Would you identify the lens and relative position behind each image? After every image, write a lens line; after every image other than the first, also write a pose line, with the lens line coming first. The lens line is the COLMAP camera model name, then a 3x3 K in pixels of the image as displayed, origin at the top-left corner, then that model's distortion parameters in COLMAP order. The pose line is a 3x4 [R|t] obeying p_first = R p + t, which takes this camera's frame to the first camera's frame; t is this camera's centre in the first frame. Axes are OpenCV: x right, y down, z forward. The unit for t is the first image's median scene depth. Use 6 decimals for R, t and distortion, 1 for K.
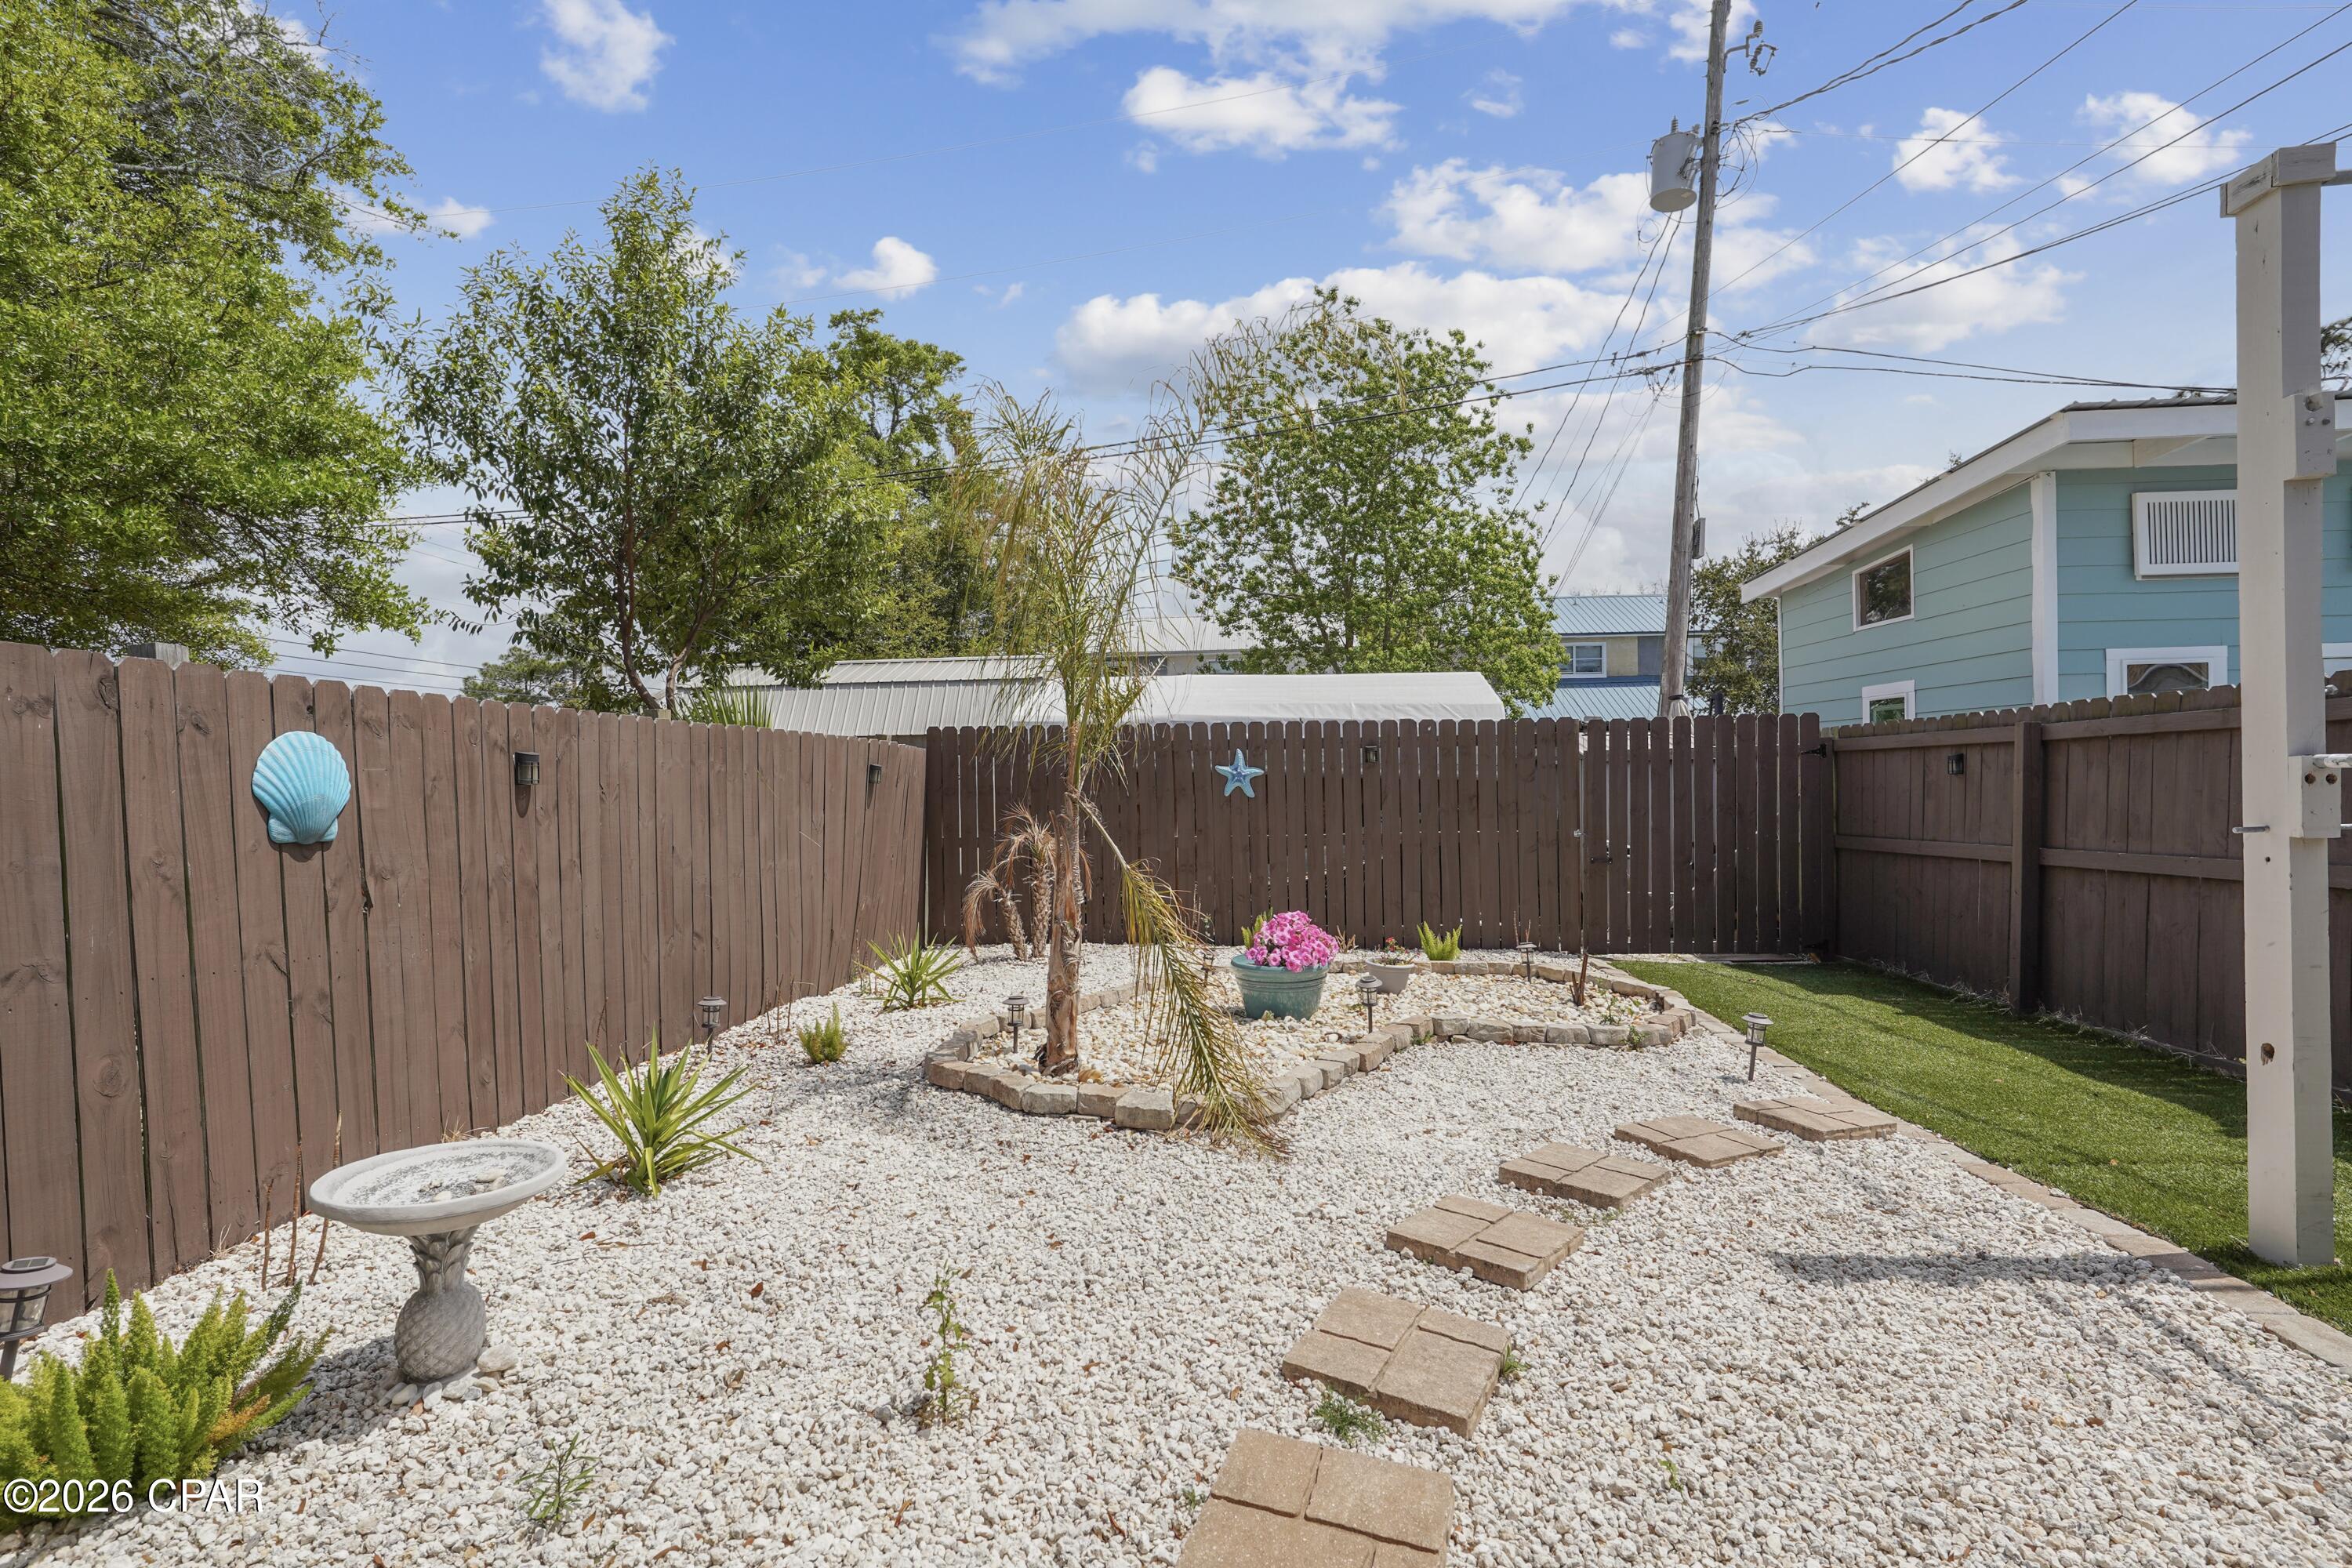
lens RADIAL K [[1107.6, 0, 1176.0], [0, 1107.6, 784.0], [0, 0, 1]] dist [-0.012544, 0.000343]
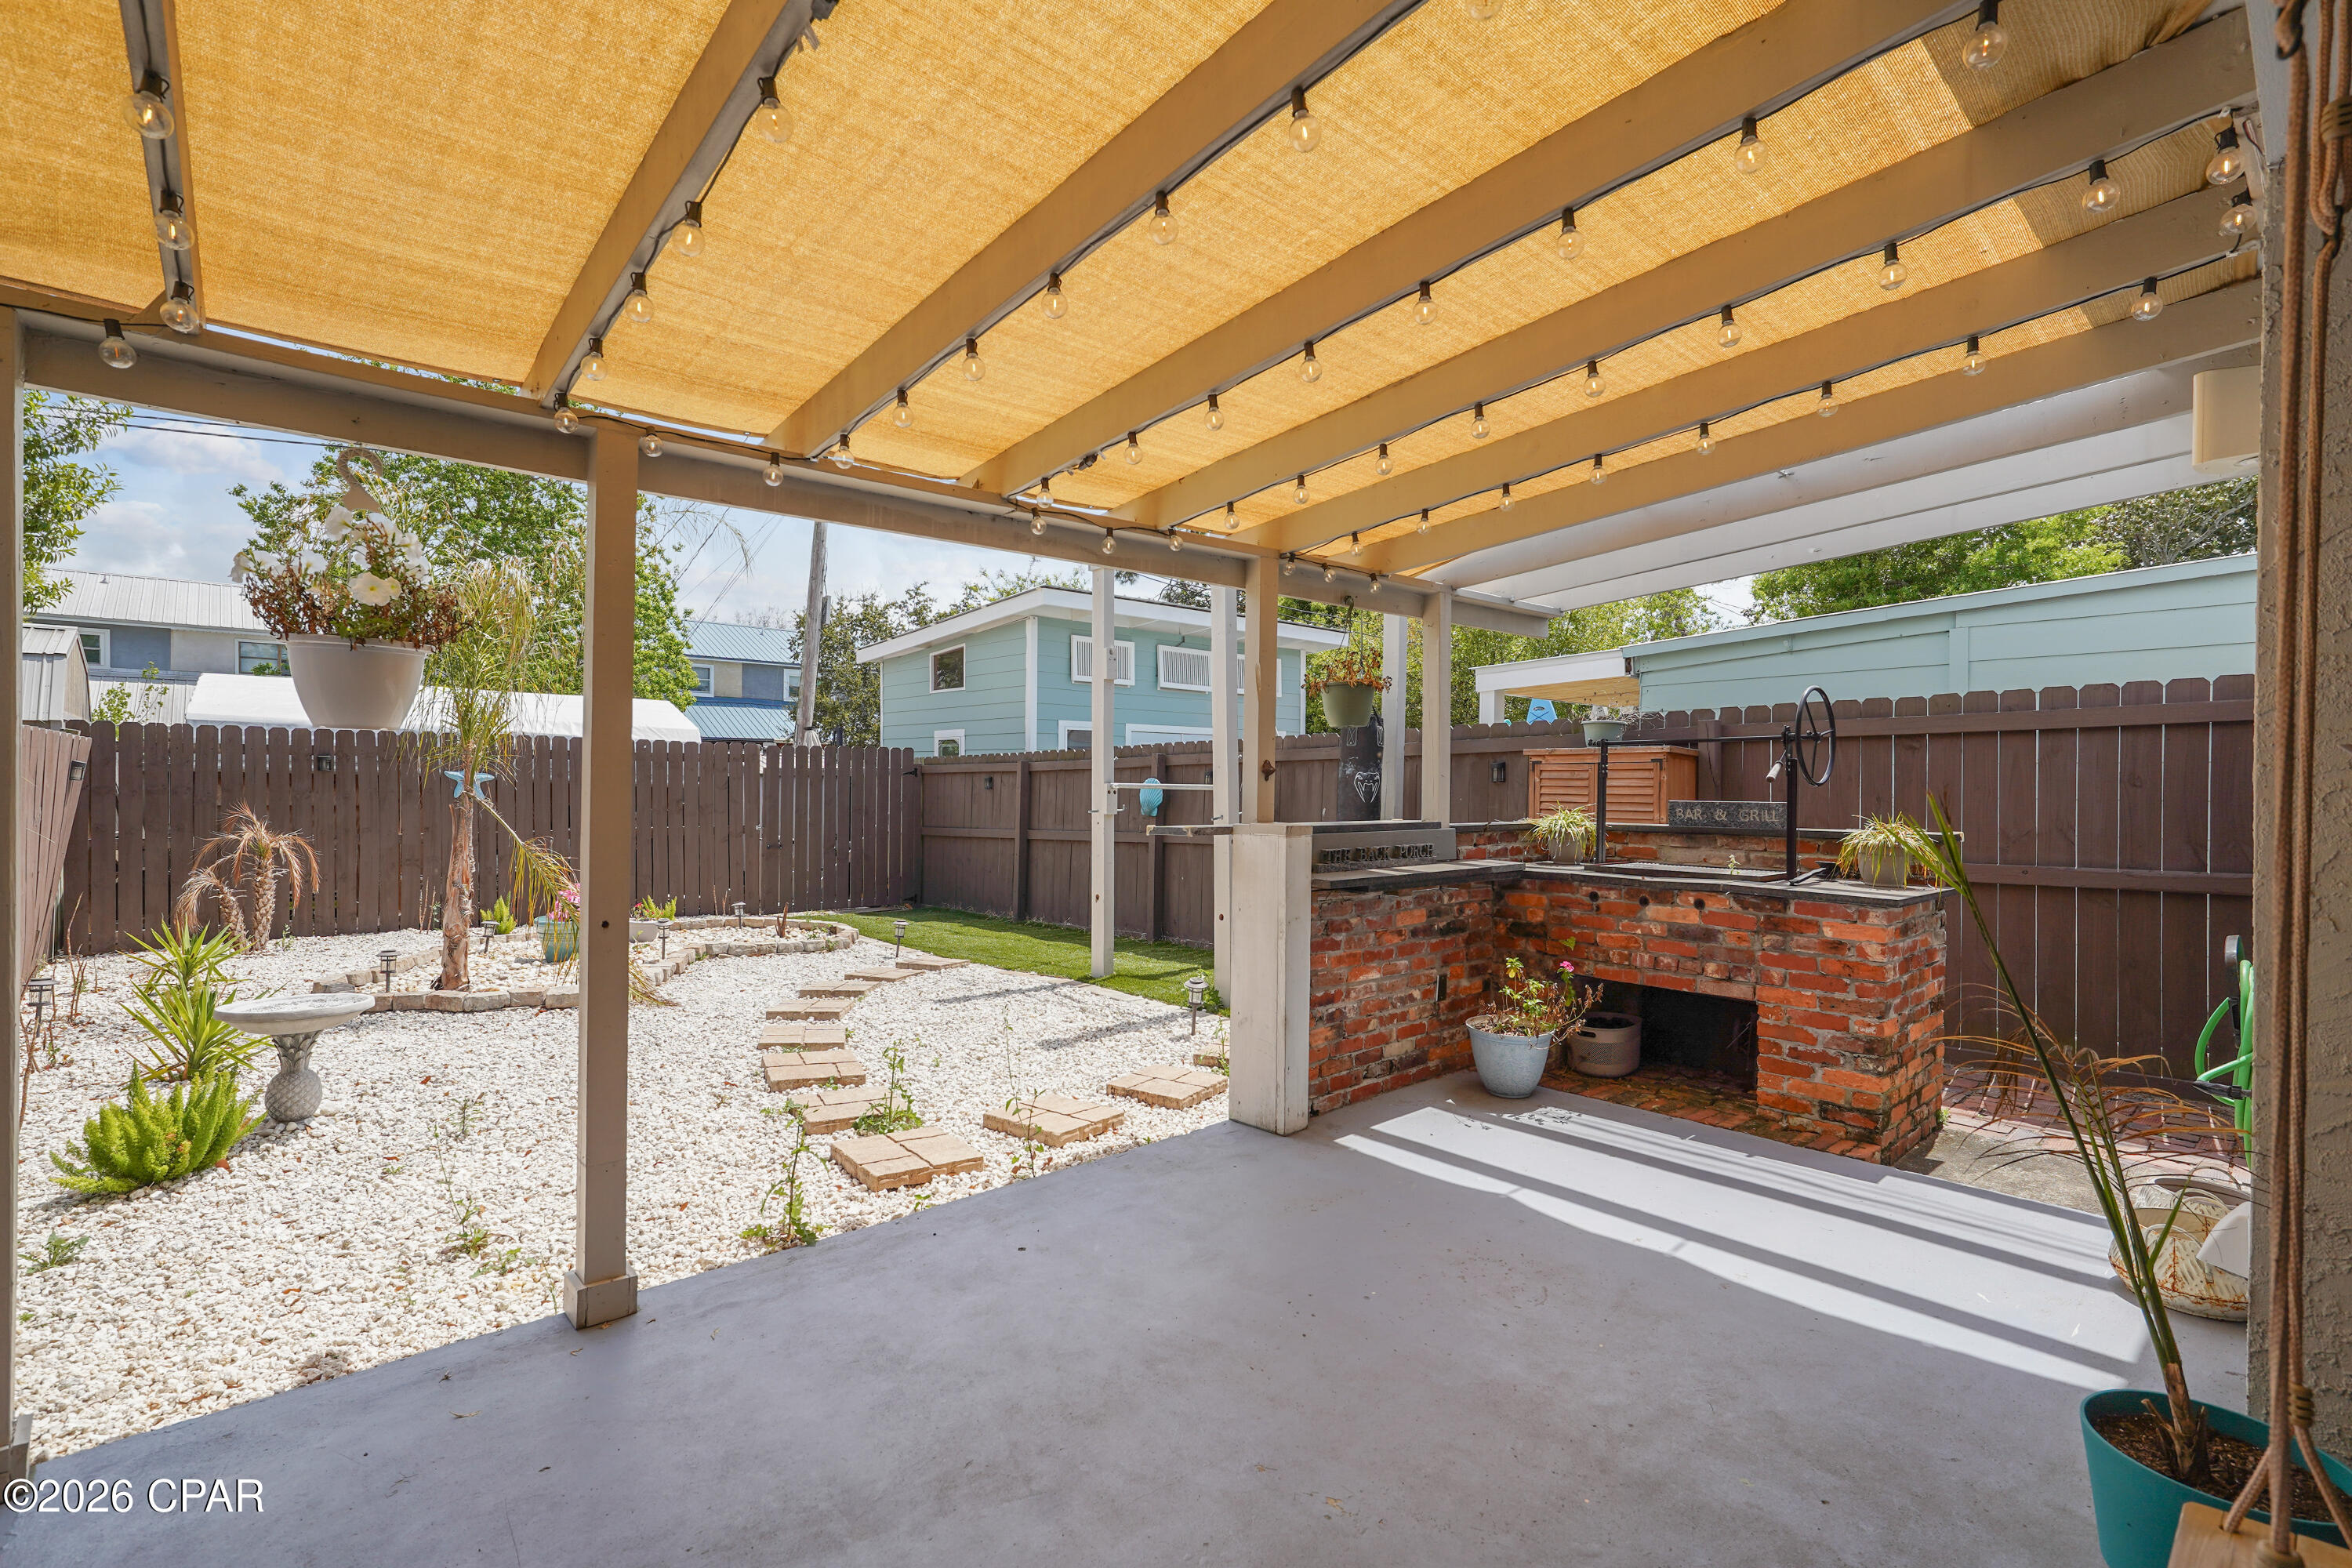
lens RADIAL K [[1059.5, 0, 1179.4], [0, 1059.5, 792.9], [0, 0, 1]] dist [-0.029384, 0.016190]
pose [[0.689707, 0.013355, 0.723966, -0.270453], [-0.012334, 0.999902, -0.006694, 0.004781], [-0.723984, -0.004313, 0.689803, -0.340938]]
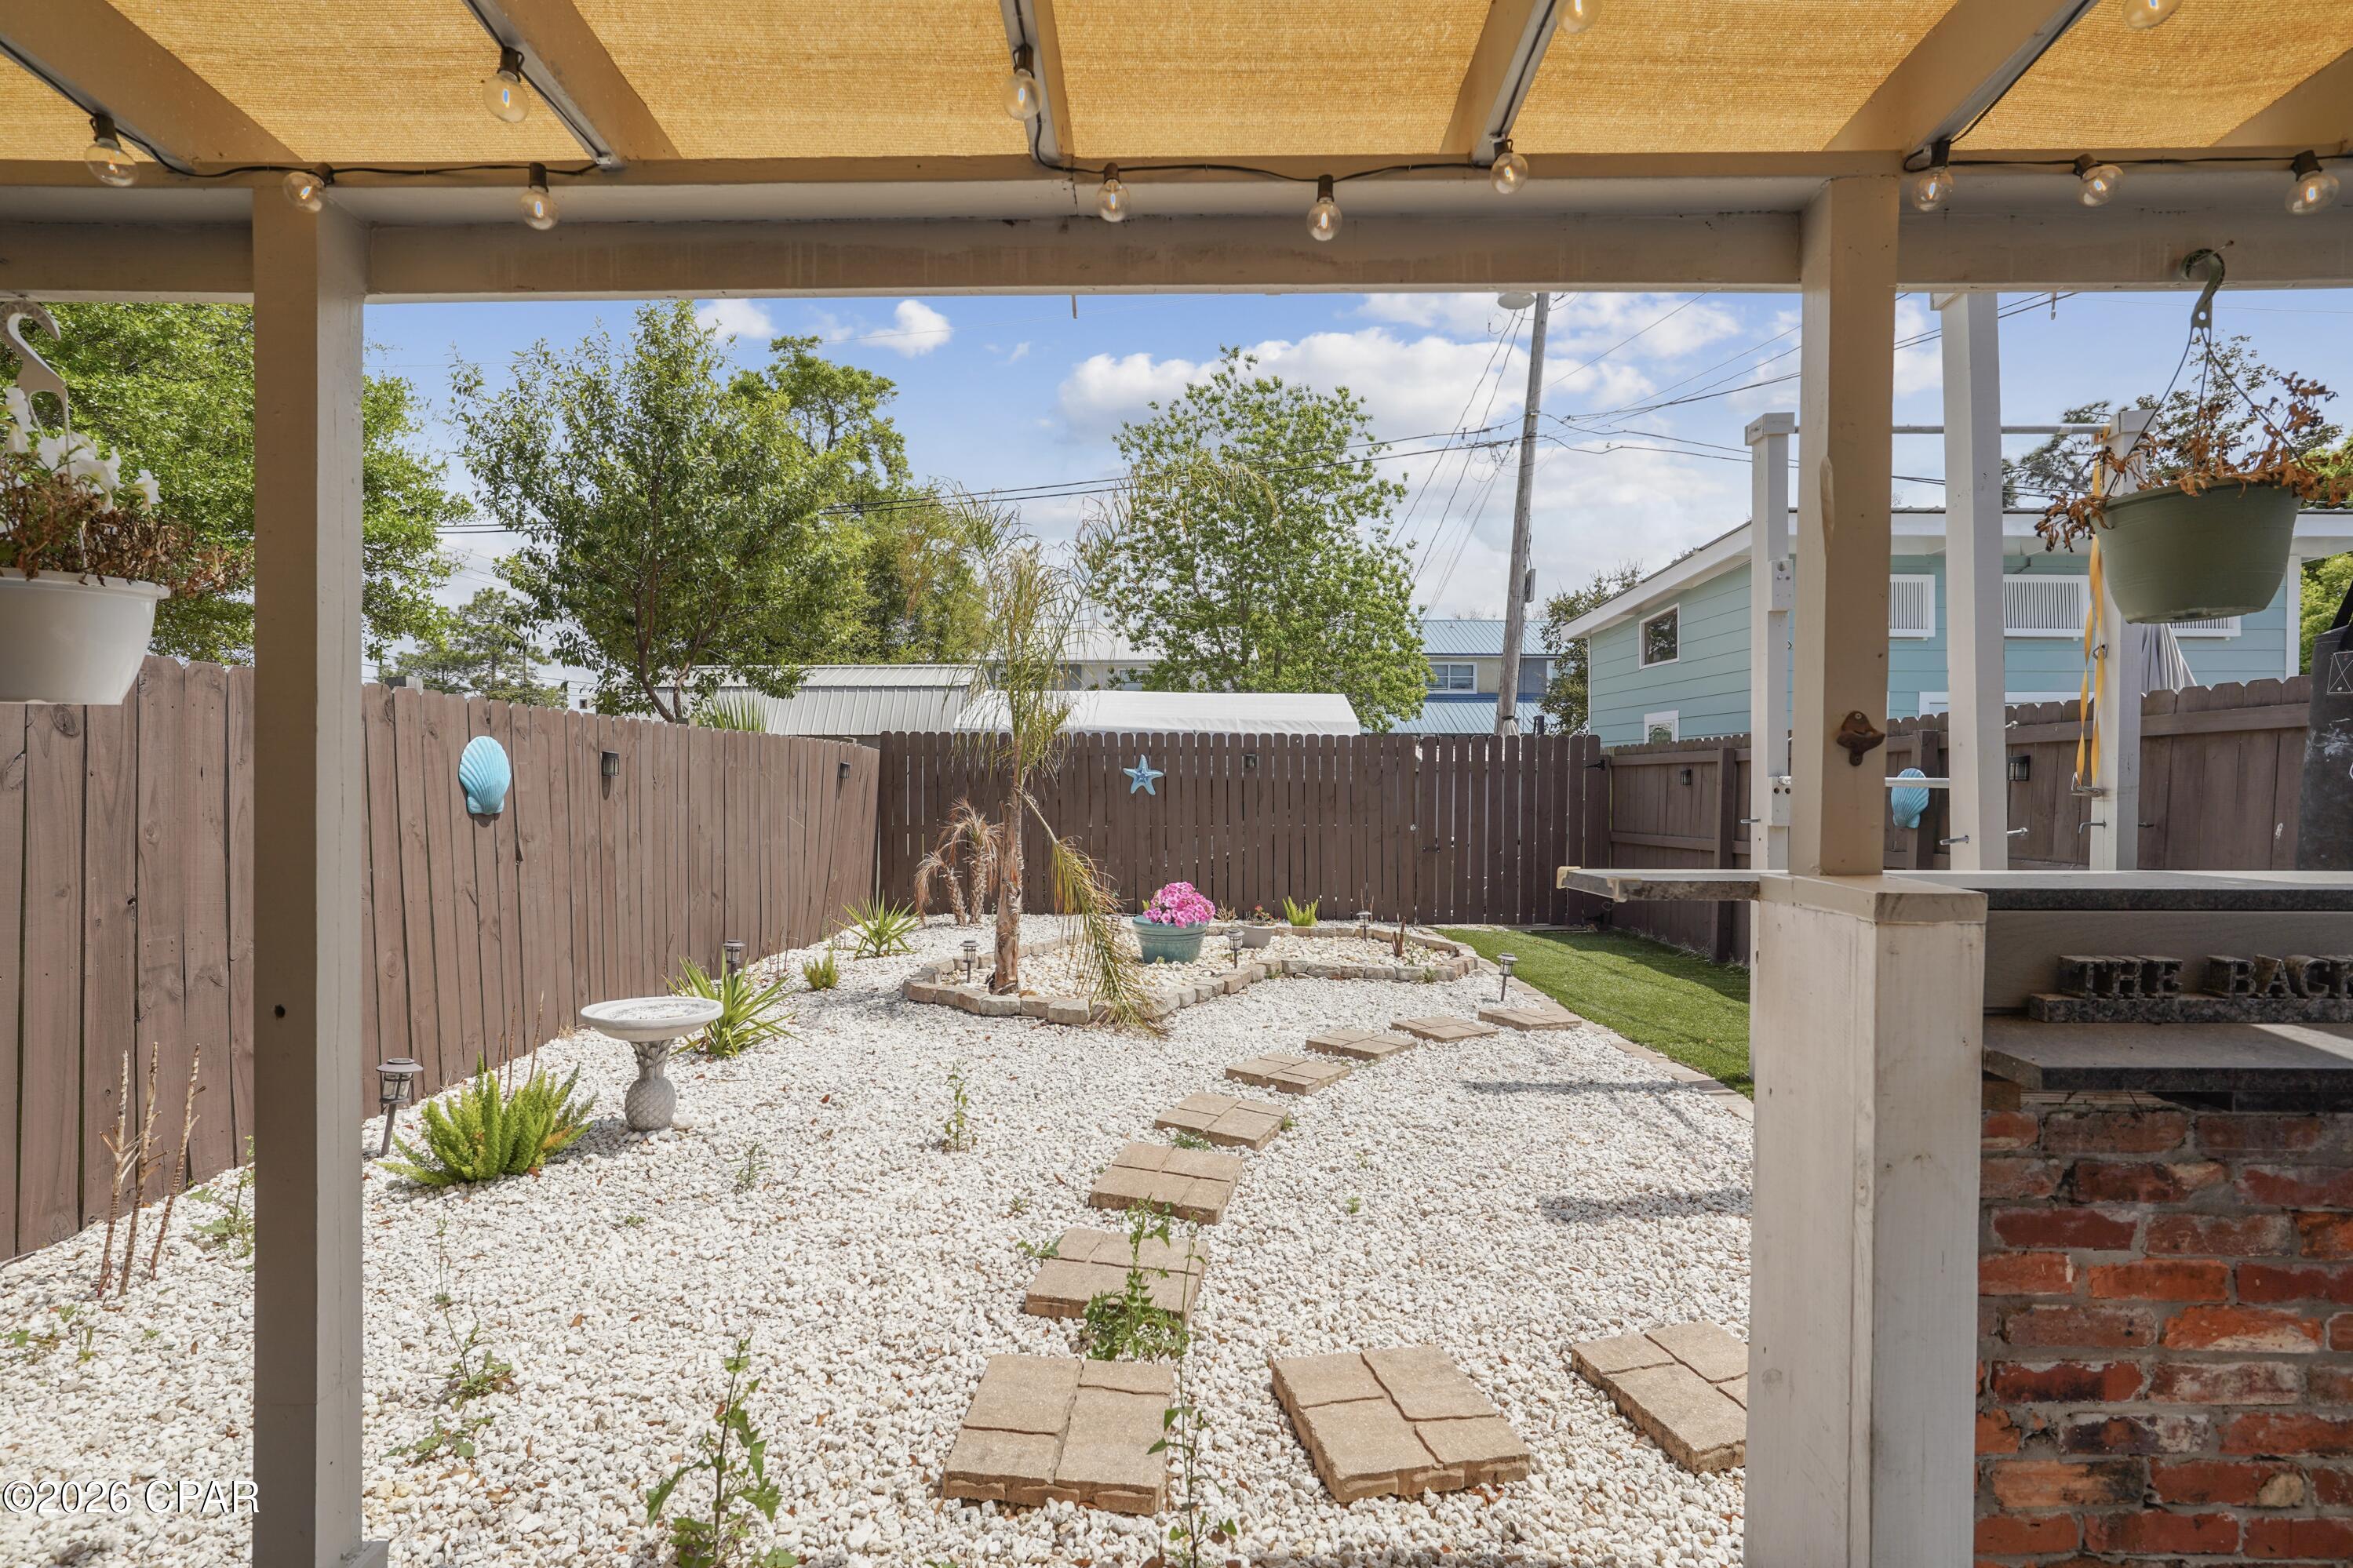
lens RADIAL K [[1059.8, 0, 1179.9], [0, 1059.8, 792.9], [0, 0, 1]] dist [-0.029384, 0.016190]
pose [[0.996017, 0.015299, 0.087846, -0.005213], [-0.016057, 0.999840, 0.007932, 0.000296], [-0.087711, -0.009311, 0.996102, -0.196529]]
